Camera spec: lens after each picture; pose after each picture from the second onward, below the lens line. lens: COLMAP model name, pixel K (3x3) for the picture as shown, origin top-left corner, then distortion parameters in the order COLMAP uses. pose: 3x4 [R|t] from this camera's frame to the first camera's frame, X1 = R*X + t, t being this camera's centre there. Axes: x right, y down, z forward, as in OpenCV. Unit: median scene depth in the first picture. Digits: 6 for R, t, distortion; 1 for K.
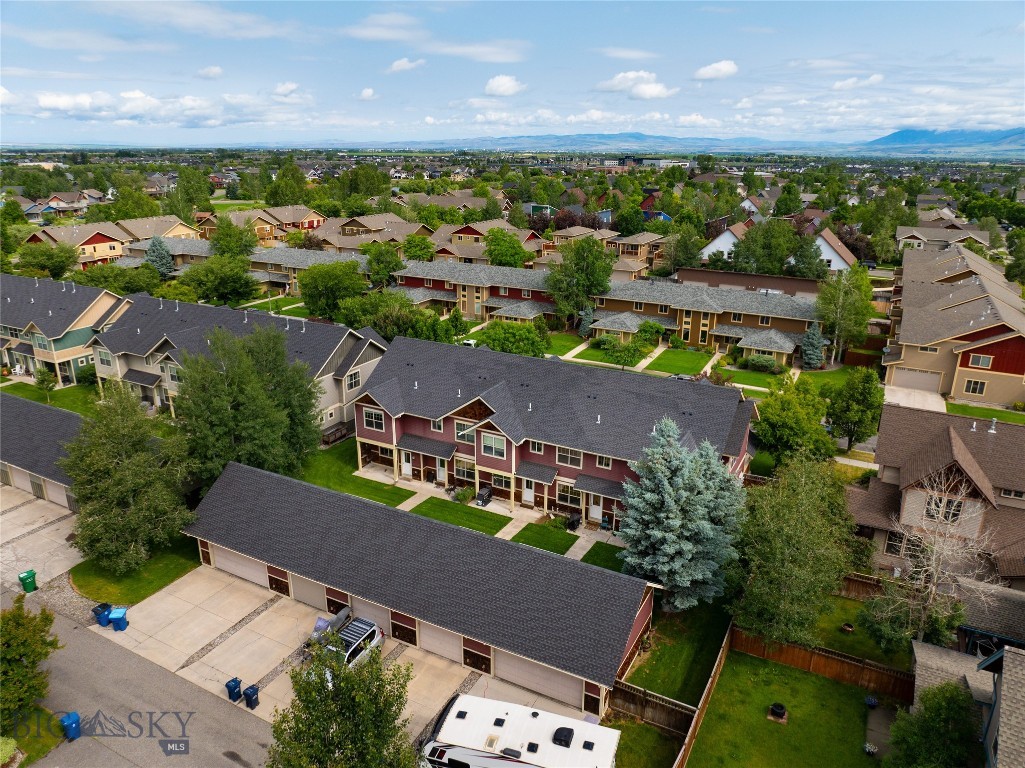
lens RADIAL K [[718.0, 0, 512.5], [0, 718.0, 384.0], [0, 0, 1]] dist [-0.034297, 0.007444]
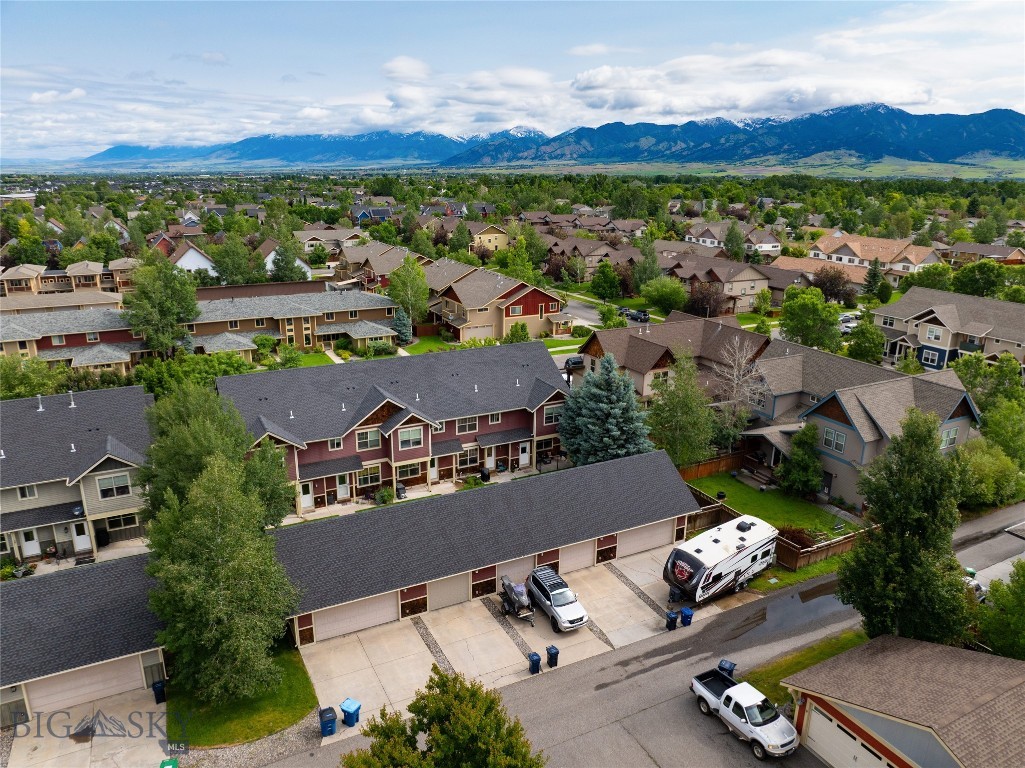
lens RADIAL K [[718.0, 0, 512.5], [0, 718.0, 384.0], [0, 0, 1]] dist [-0.034297, 0.007444]
pose [[0.567276, -0.240459, 0.787640, -0.414122], [0.256342, 0.960466, 0.108598, -0.038369], [-0.782615, 0.140301, 0.606490, 0.107103]]
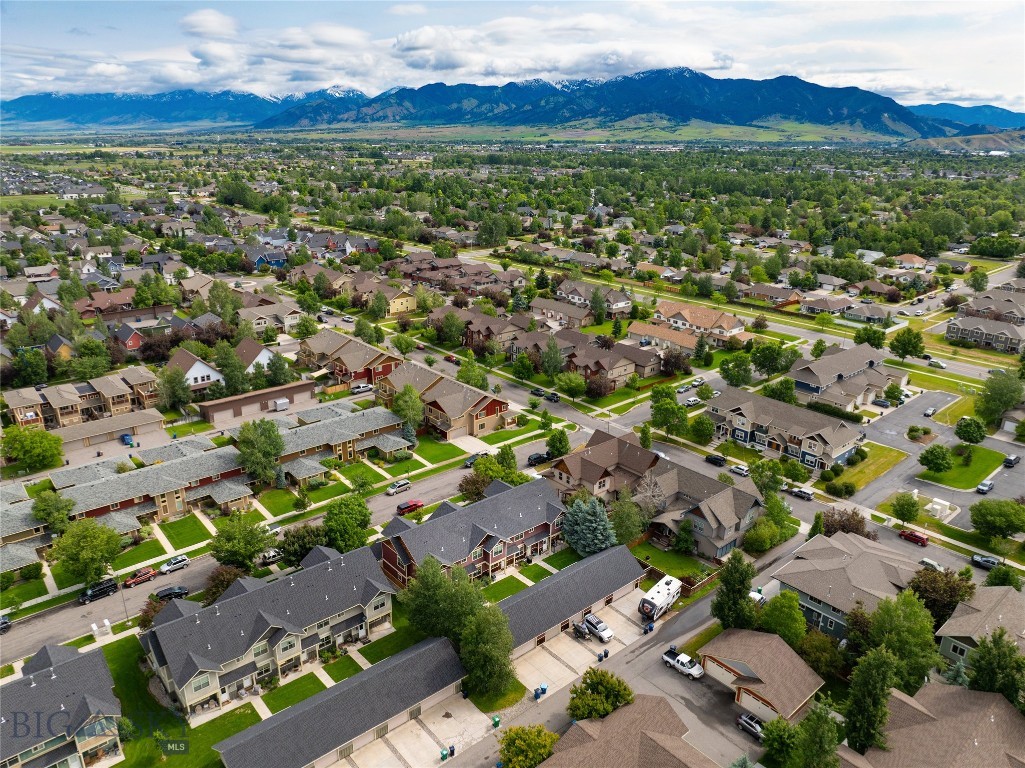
lens RADIAL K [[718.0, 0, 512.5], [0, 718.0, 384.0], [0, 0, 1]] dist [-0.034297, 0.007444]
pose [[0.362158, -0.312553, 0.878152, -0.911219], [0.285164, 0.934087, 0.214857, -0.432513], [-0.887425, 0.172605, 0.427416, -0.015867]]
